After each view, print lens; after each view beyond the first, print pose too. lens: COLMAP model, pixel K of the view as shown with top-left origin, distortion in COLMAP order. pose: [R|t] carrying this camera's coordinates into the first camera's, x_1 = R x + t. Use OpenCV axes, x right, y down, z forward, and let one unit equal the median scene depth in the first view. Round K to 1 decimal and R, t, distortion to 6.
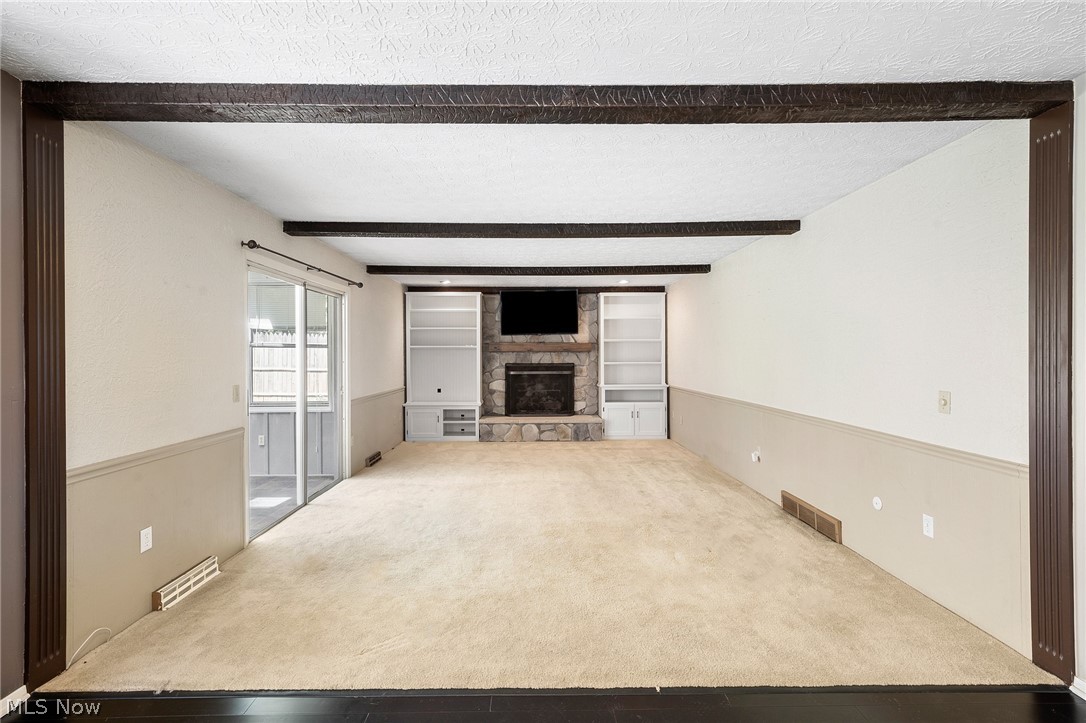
lens RADIAL K [[485.2, 0, 540.3], [0, 485.2, 355.5], [0, 0, 1]] dist [-0.001596, 0.000184]
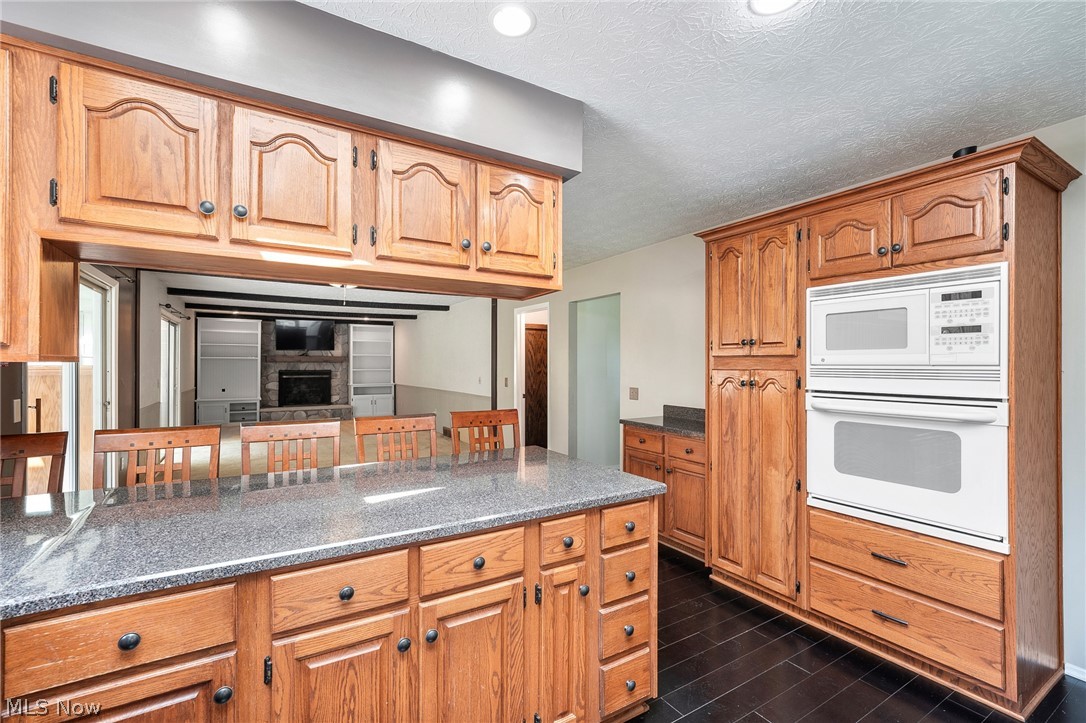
lens RADIAL K [[485.2, 0, 540.3], [0, 485.2, 355.5], [0, 0, 1]] dist [-0.001596, 0.000184]
pose [[0.863300, 0.013683, 0.504505, -0.129252], [-0.003414, 0.999768, -0.021274, 0.000815], [-0.504679, 0.016643, 0.863147, -0.617189]]
